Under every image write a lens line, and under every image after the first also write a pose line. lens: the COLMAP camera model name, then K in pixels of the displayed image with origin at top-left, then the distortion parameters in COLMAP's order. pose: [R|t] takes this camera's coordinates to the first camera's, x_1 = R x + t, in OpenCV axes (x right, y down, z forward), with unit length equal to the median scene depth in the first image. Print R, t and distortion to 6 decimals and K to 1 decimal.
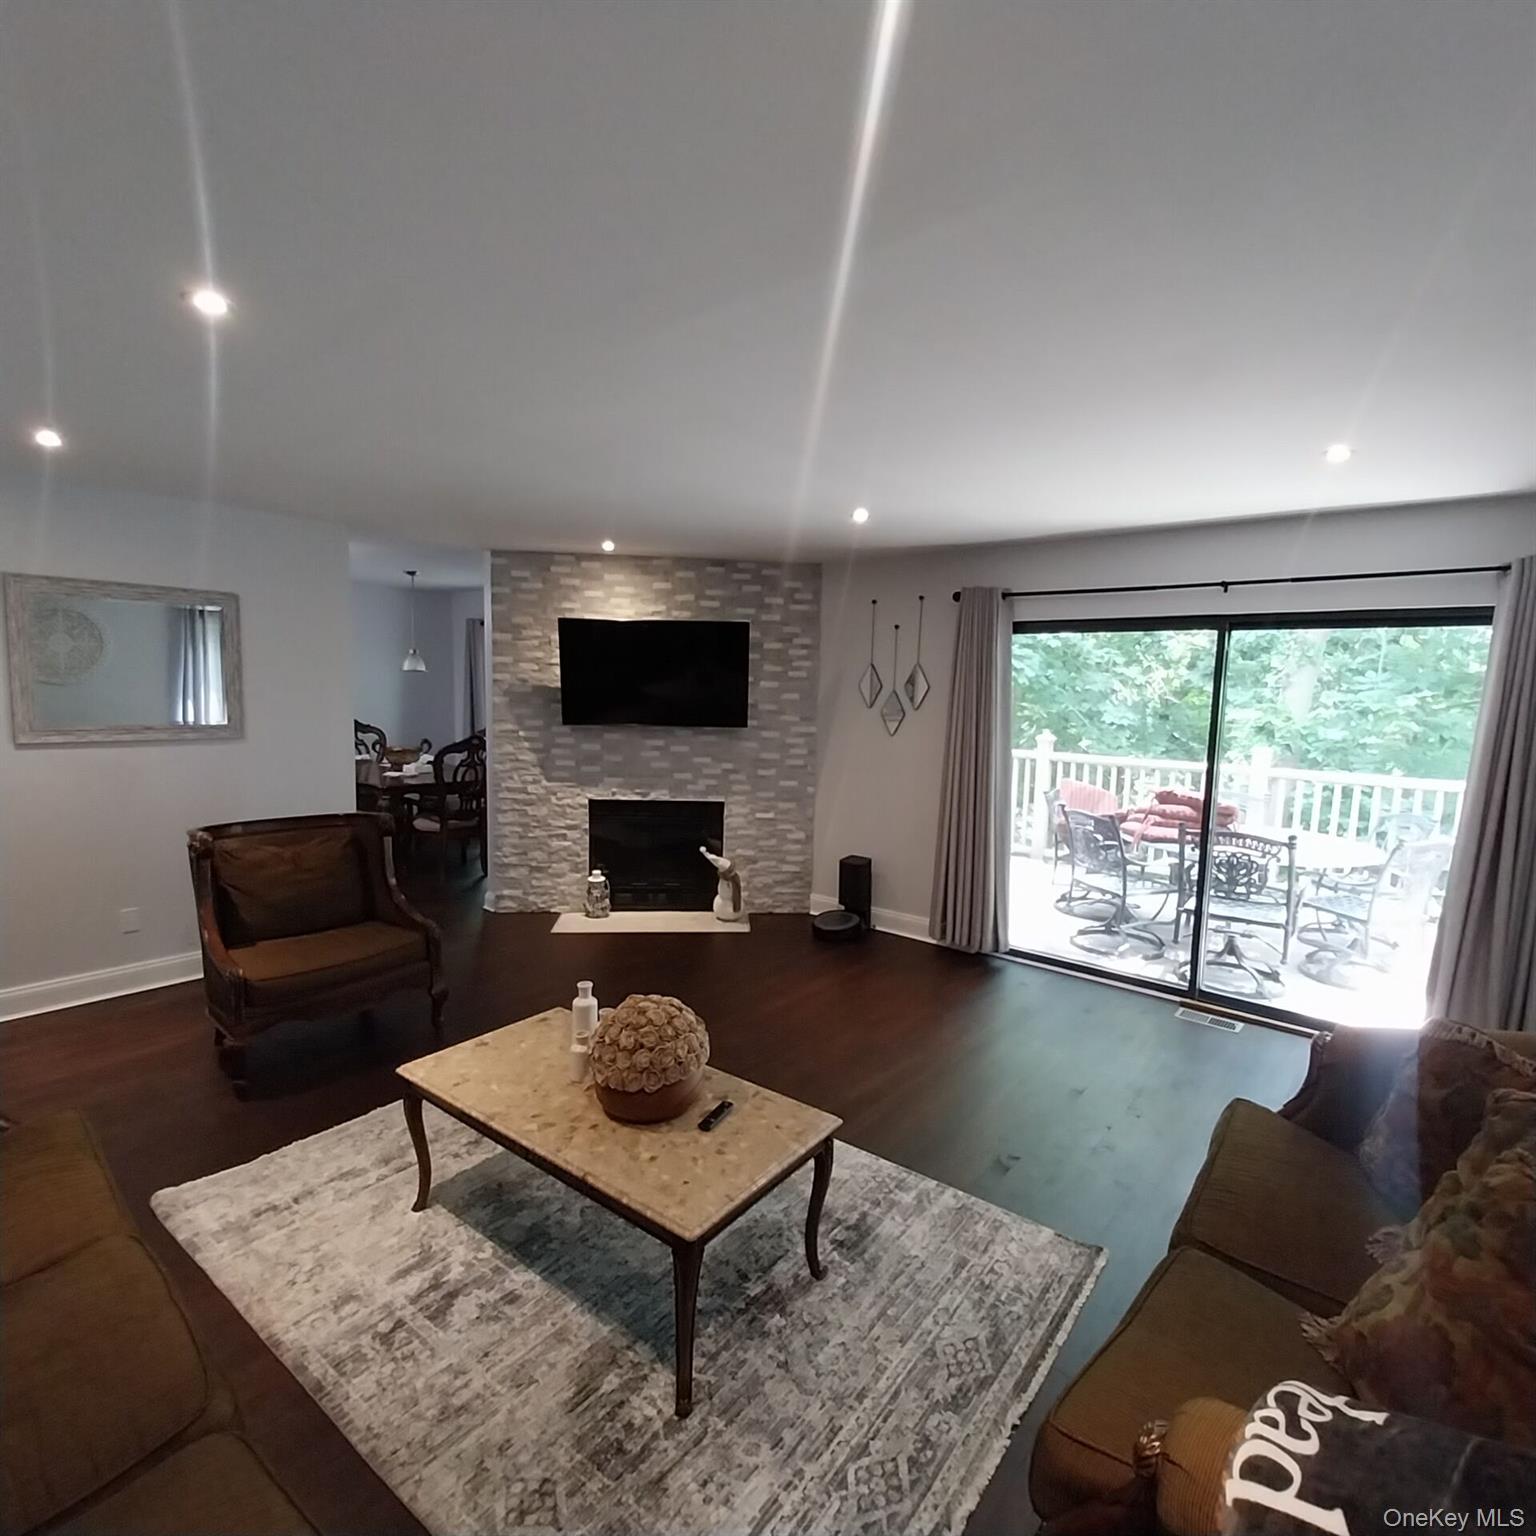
lens RADIAL K [[816.2, 0, 776.9], [0, 816.2, 771.5], [0, 0, 1]] dist [0.003647, 0.000595]
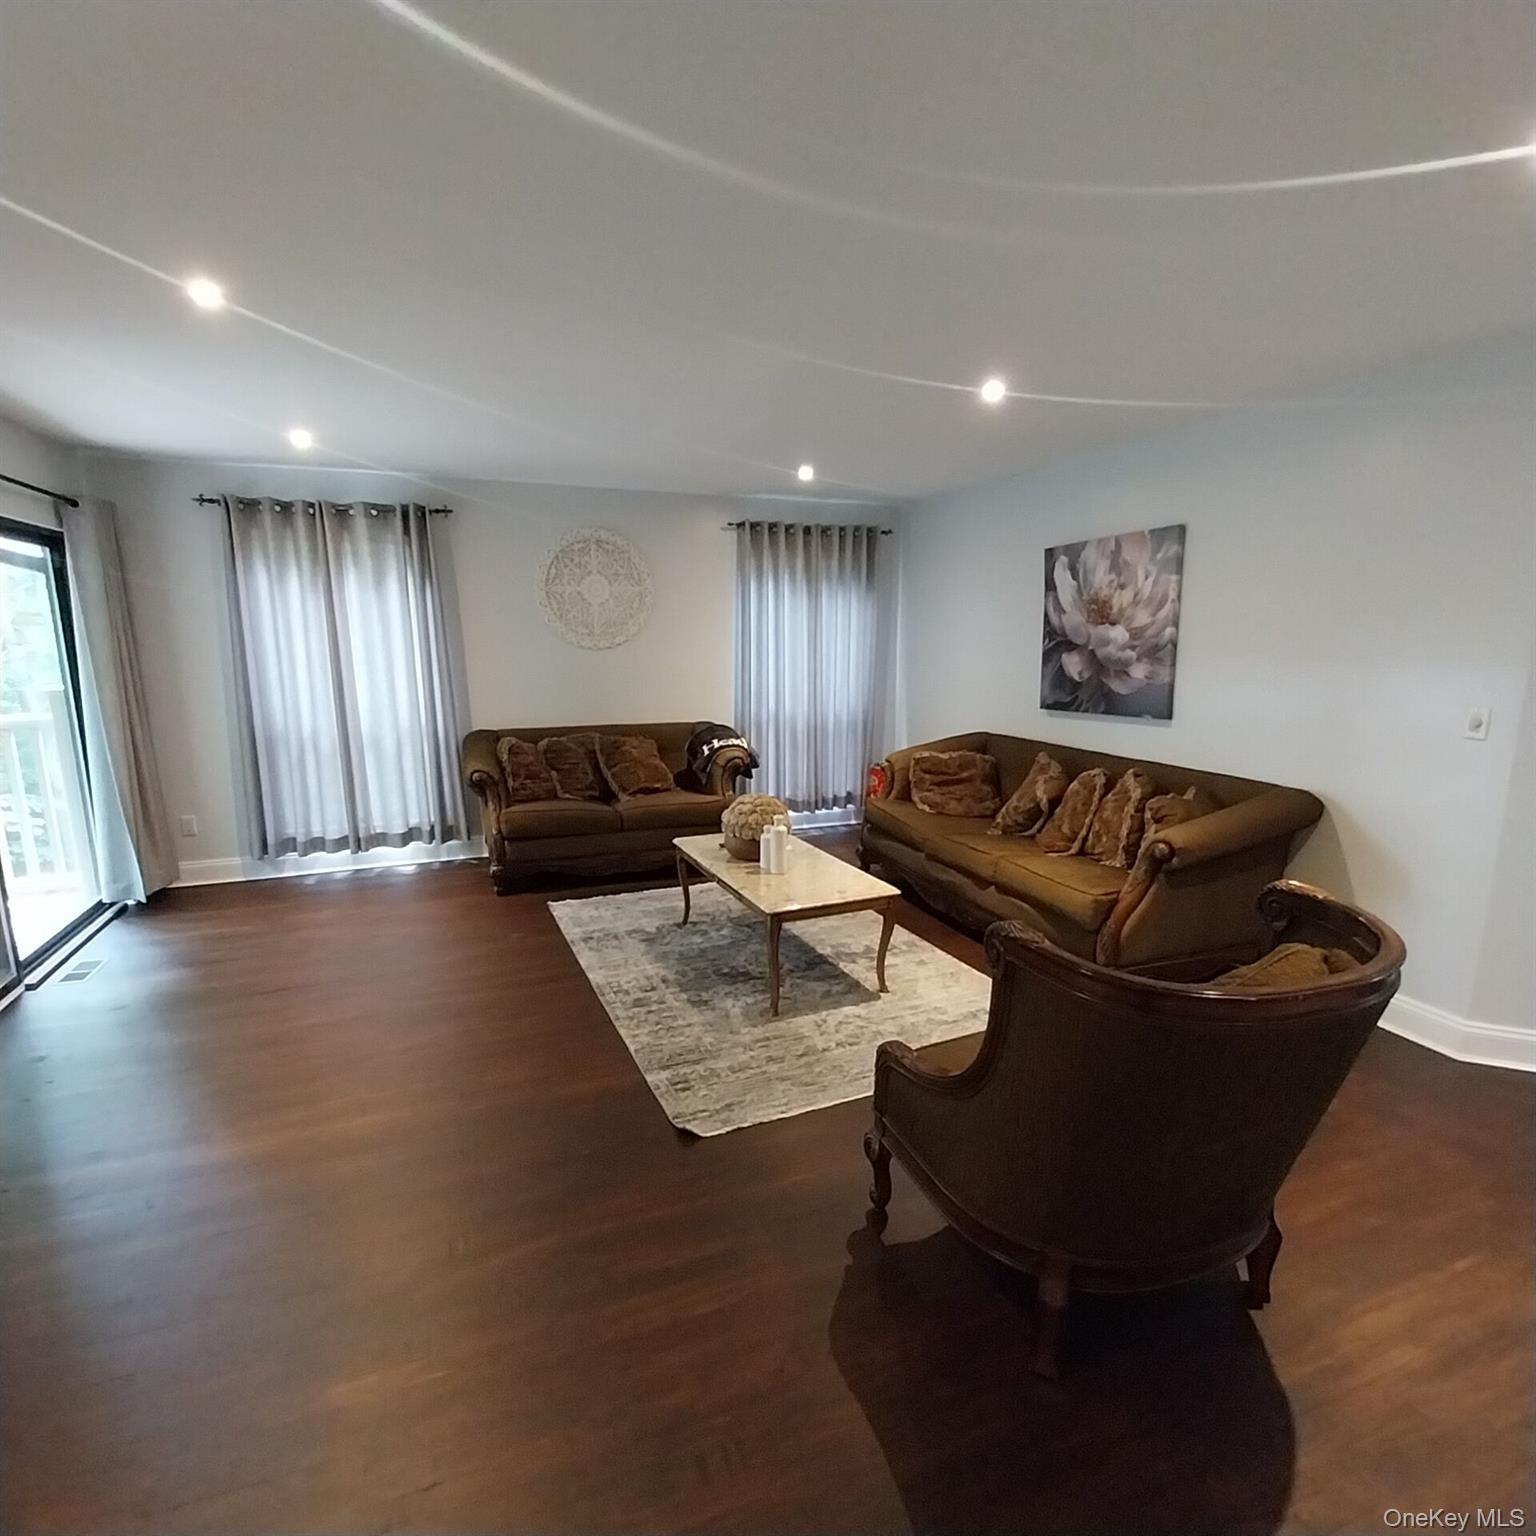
lens RADIAL K [[808.7, 0, 771.8], [0, 808.7, 788.0], [0, 0, 1]] dist [0.014616, -0.016506]
pose [[-0.873152, -0.114609, 0.473782, -0.397708], [0.031655, 0.956582, 0.289738, -0.089332], [-0.486419, 0.267983, -0.831614, 0.964404]]
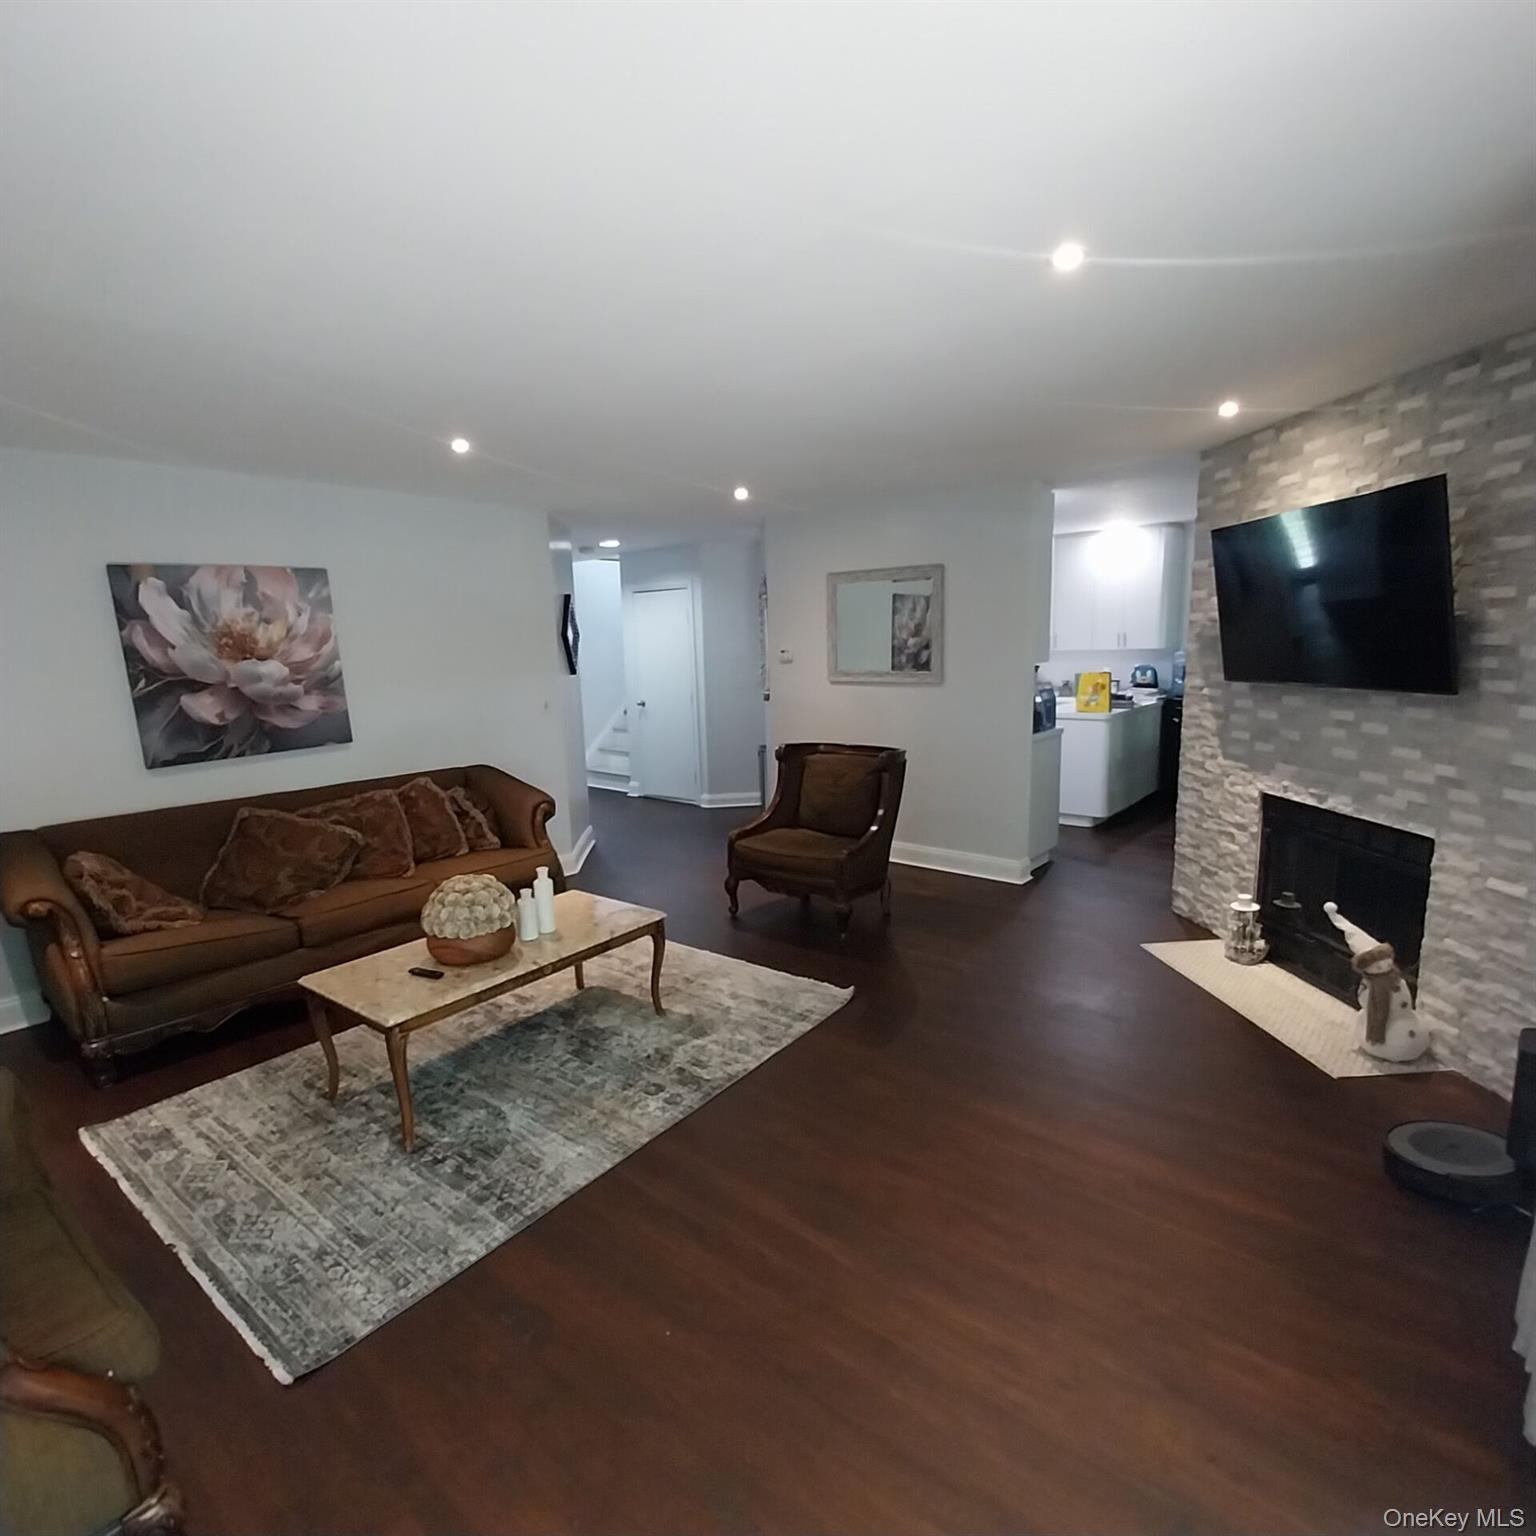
lens RADIAL K [[808.7, 0, 771.8], [0, 808.7, 788.0], [0, 0, 1]] dist [0.014616, -0.016506]
pose [[0.000579, 0.152724, -0.988269, 0.445556], [-0.080892, 0.985037, 0.152177, -0.039557], [0.996723, 0.079855, 0.012925, 0.589465]]
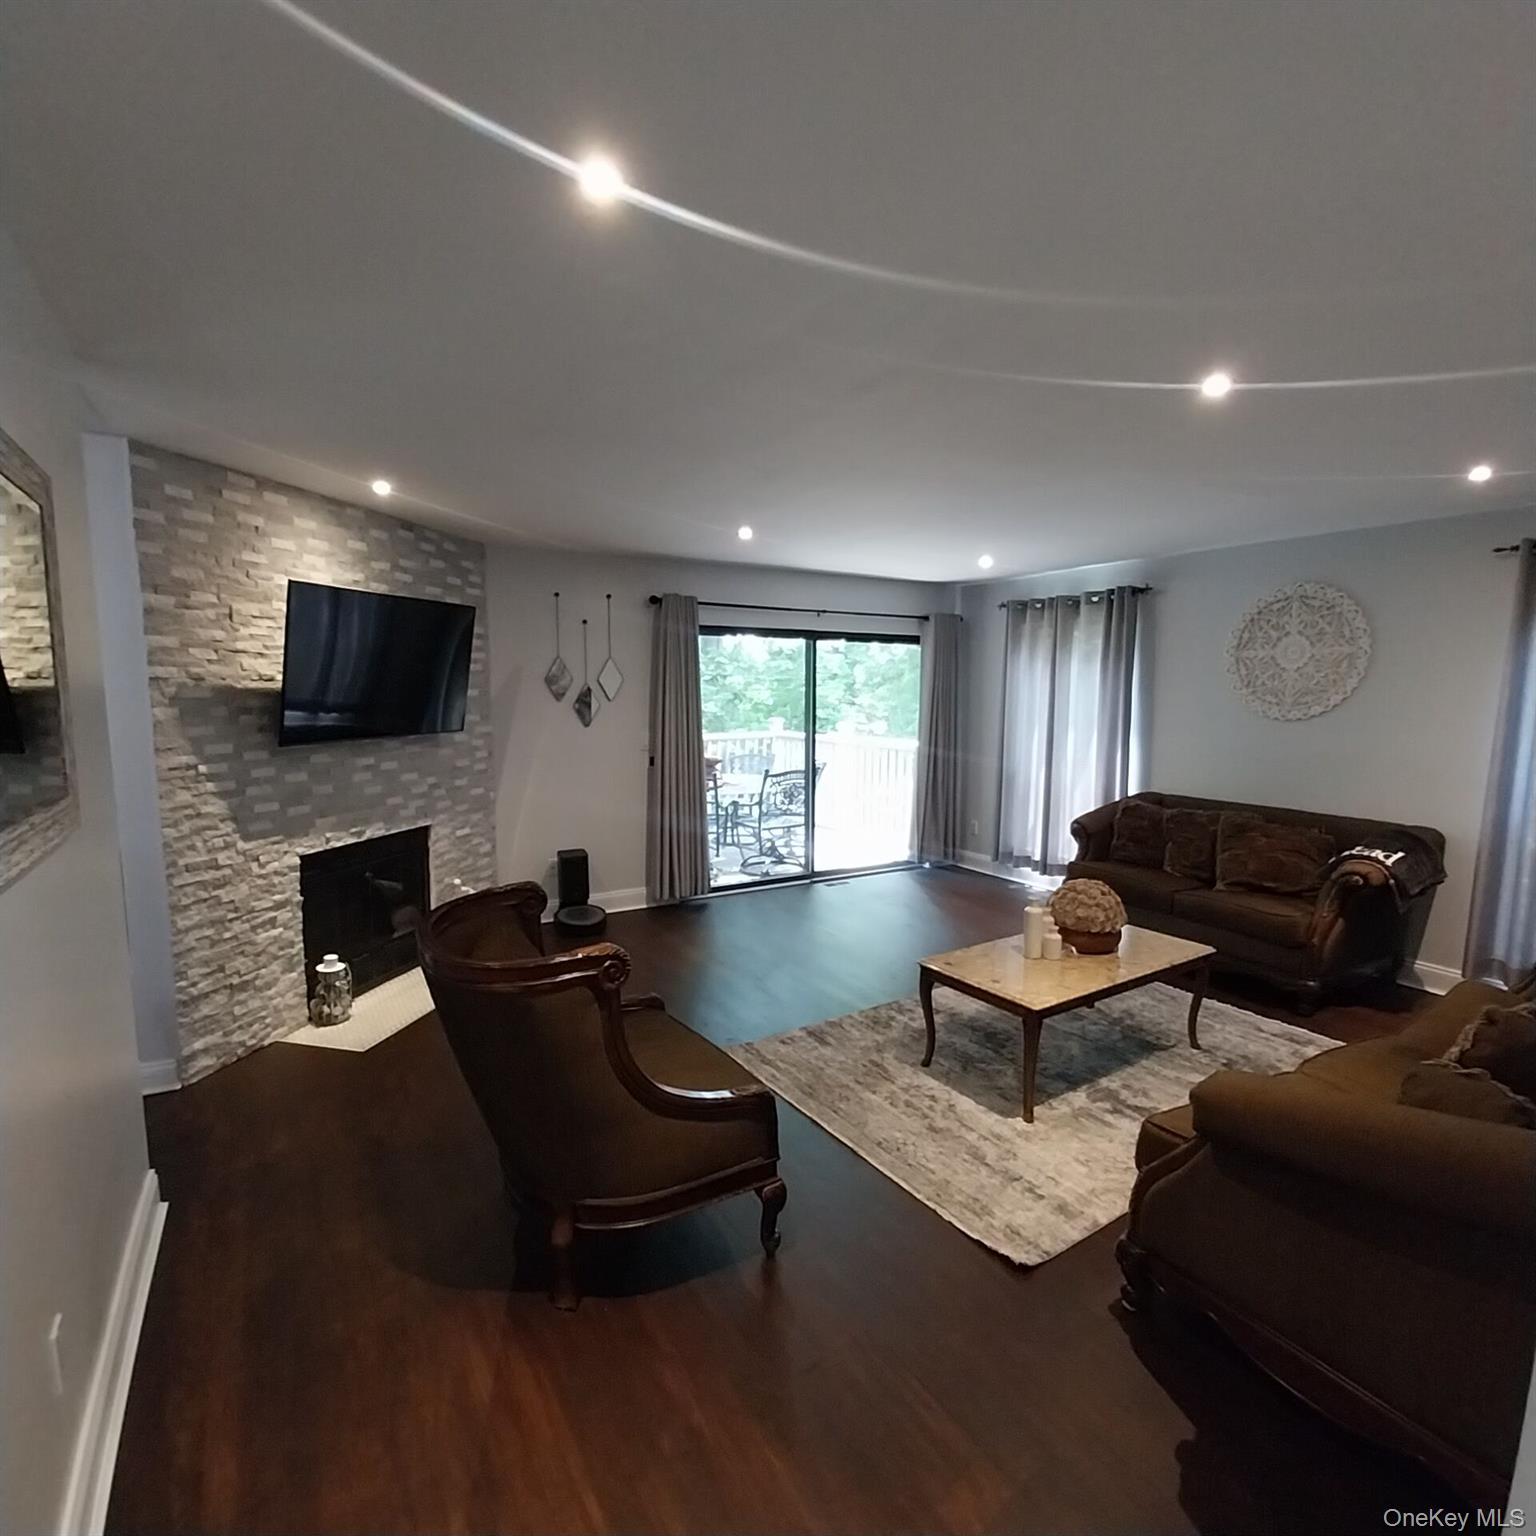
lens RADIAL K [[808.7, 0, 771.8], [0, 808.7, 788.0], [0, 0, 1]] dist [0.014616, -0.016506]
pose [[0.324261, -0.139915, 0.935563, -0.722651], [0.106751, 0.988096, 0.110773, -0.053512], [-0.939925, 0.063953, 0.335337, 0.417808]]
